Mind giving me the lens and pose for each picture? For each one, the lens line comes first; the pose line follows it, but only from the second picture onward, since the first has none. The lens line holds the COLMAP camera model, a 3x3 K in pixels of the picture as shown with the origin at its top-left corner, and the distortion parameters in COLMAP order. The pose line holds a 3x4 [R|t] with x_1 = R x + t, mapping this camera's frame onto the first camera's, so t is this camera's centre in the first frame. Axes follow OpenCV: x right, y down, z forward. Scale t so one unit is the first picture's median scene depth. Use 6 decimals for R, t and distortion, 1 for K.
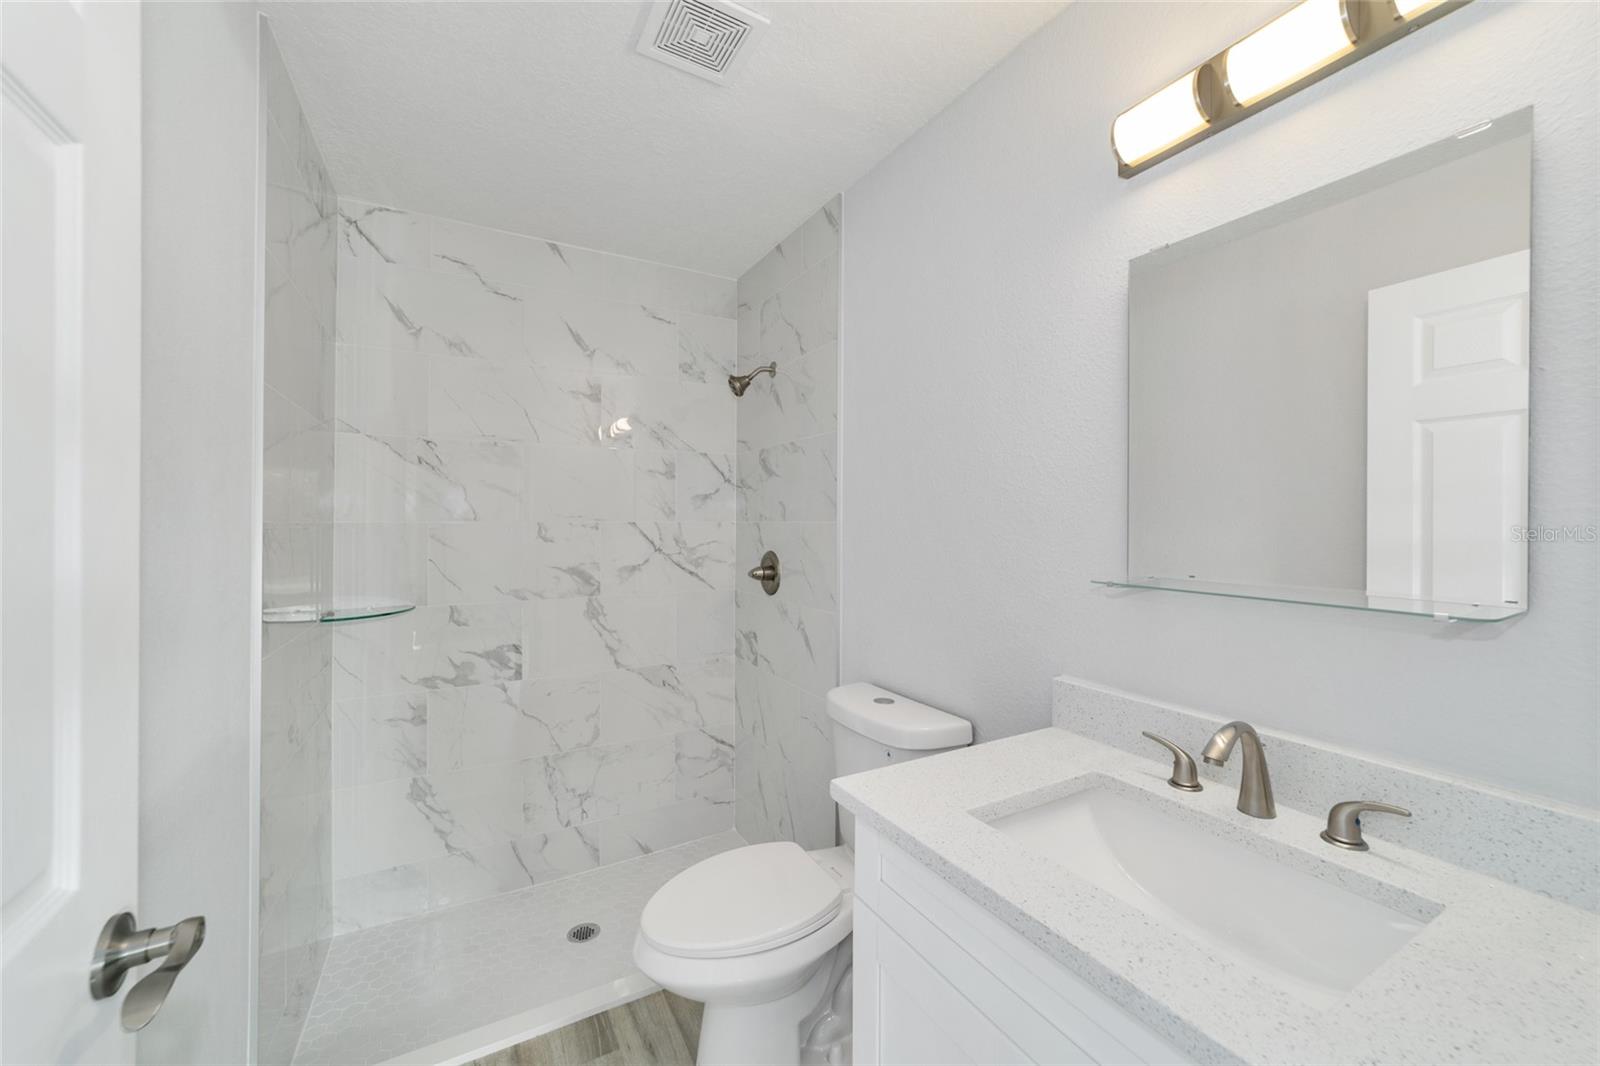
lens RADIAL K [[615.5, 0, 797.5], [0, 615.5, 515.7], [0, 0, 1]] dist [-0.018198, 0.008015]
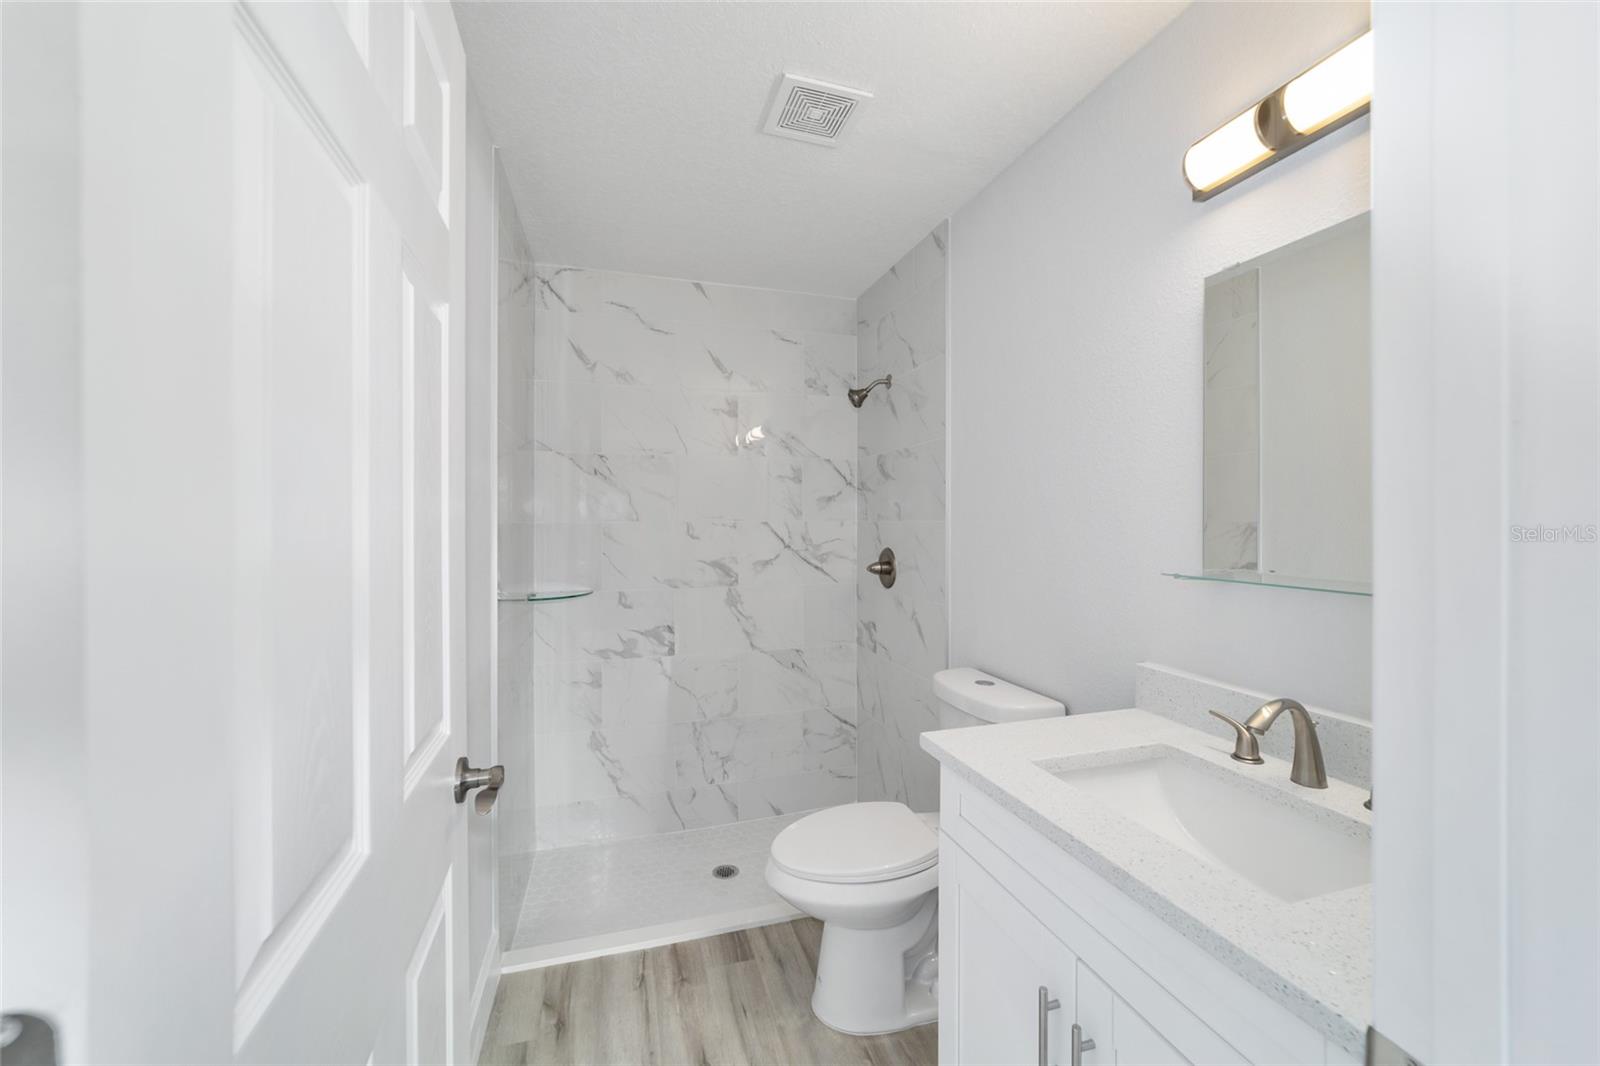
lens RADIAL K [[615.5, 0, 796.9], [0, 615.5, 519.5], [0, 0, 1]] dist [-0.018198, 0.008015]
pose [[0.977022, -0.003725, -0.213105, 0.036759], [0.005092, 0.999970, 0.005869, -0.000373], [0.213076, -0.006819, 0.977012, -0.115040]]
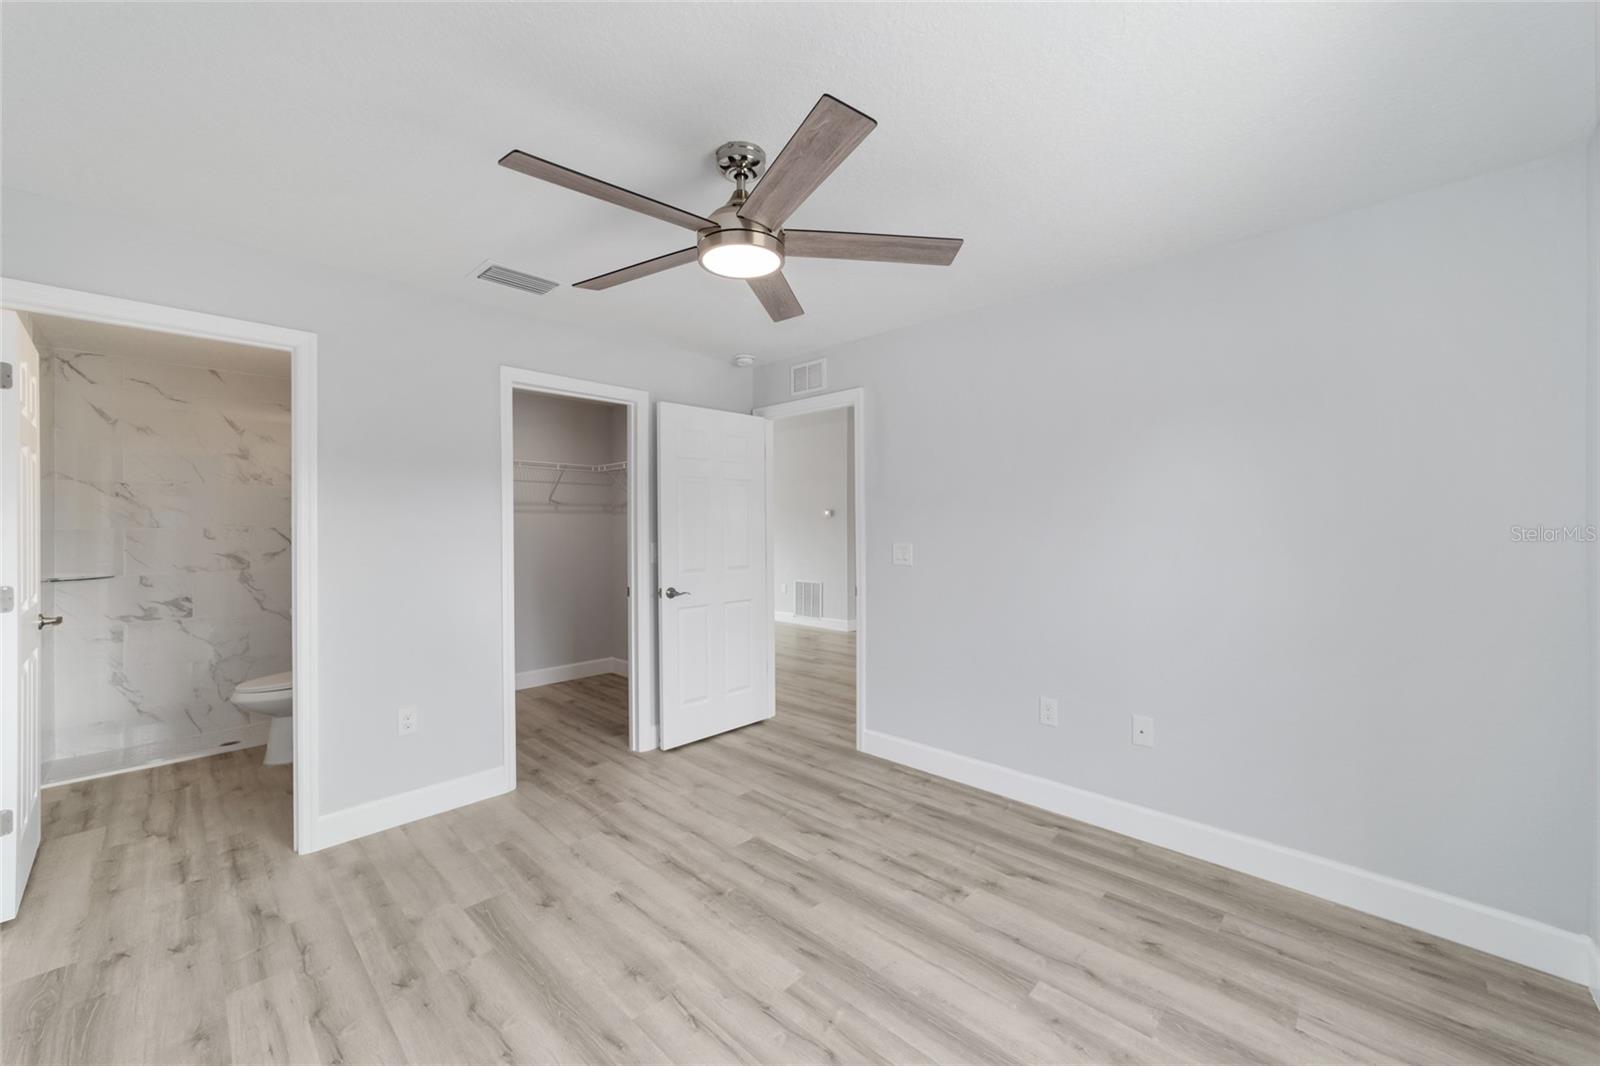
lens RADIAL K [[615.5, 0, 800.1], [0, 615.5, 520.2], [0, 0, 1]] dist [-0.018198, 0.008015]
pose [[0.955585, -0.004665, 0.294678, 0.783083], [0.002450, 0.999966, 0.007887, -0.024330], [-0.294705, -0.006815, 0.955564, -1.319647]]
